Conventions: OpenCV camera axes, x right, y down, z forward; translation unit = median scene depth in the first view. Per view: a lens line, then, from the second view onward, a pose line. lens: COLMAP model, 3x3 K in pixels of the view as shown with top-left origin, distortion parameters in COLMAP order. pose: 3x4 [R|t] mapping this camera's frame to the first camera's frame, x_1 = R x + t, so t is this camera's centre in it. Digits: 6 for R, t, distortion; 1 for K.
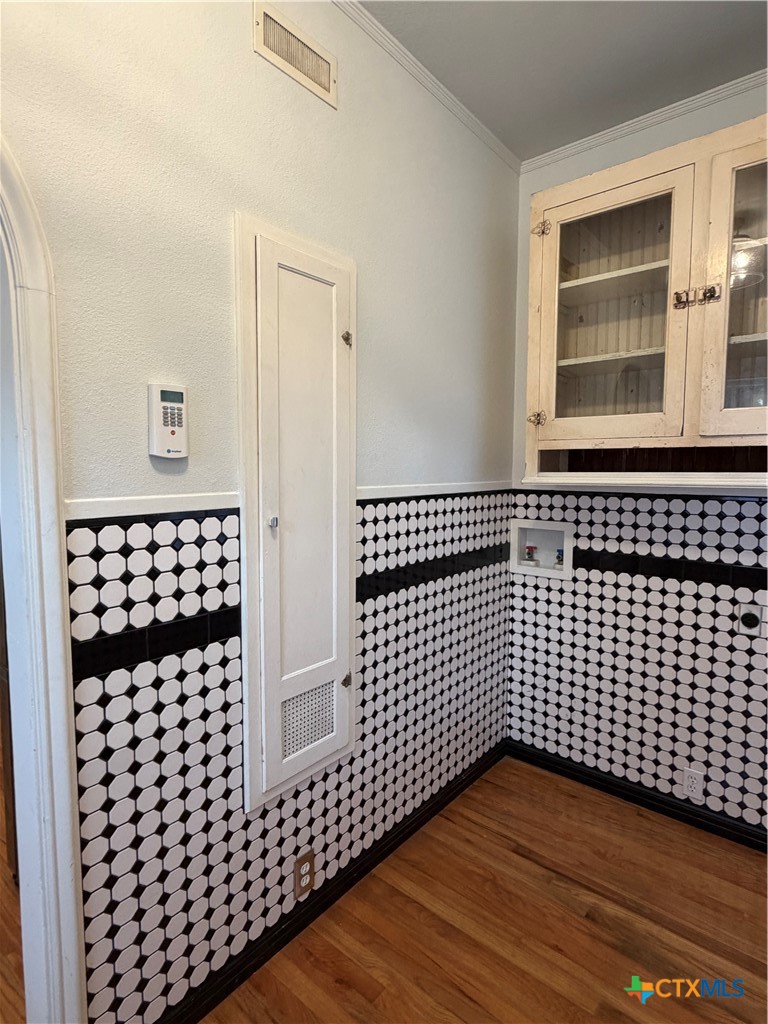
lens RADIAL K [[538.1, 0, 382.5], [0, 538.1, 507.6], [0, 0, 1]] dist [-0.000125, 0.002052]
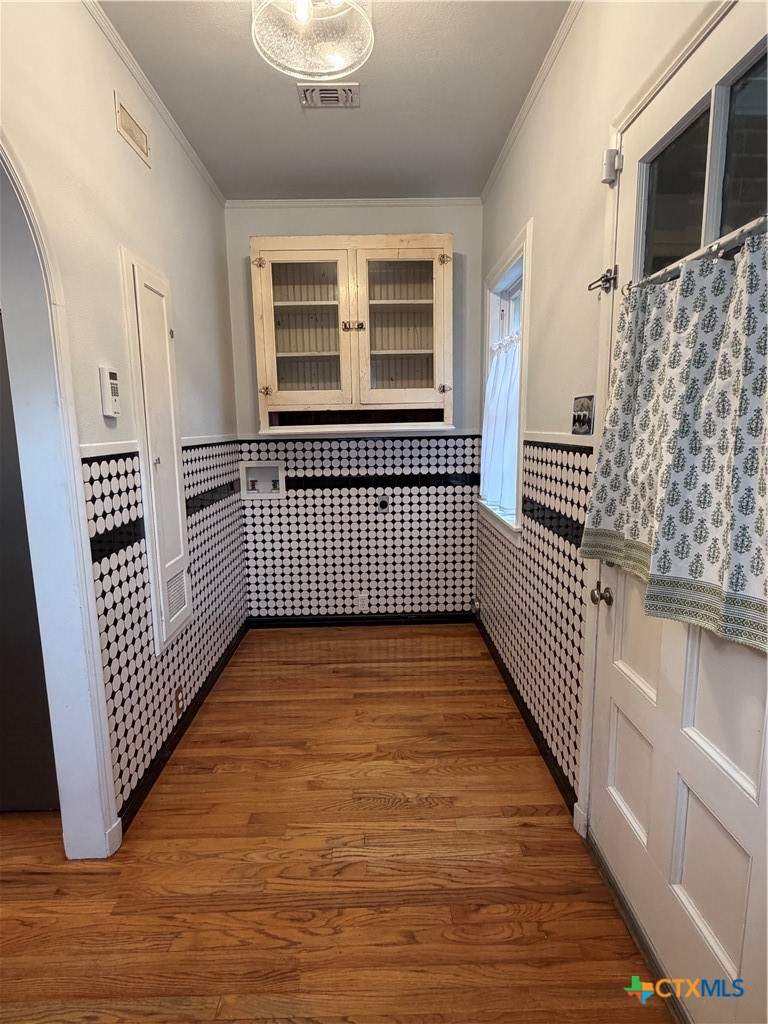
lens RADIAL K [[538.1, 0, 381.8], [0, 538.1, 511.9], [0, 0, 1]] dist [-0.000125, 0.002052]
pose [[0.754102, -0.122072, 0.645313, -0.470241], [0.072731, 0.992053, 0.102671, 0.039819], [-0.652718, -0.030491, 0.756987, -0.359448]]
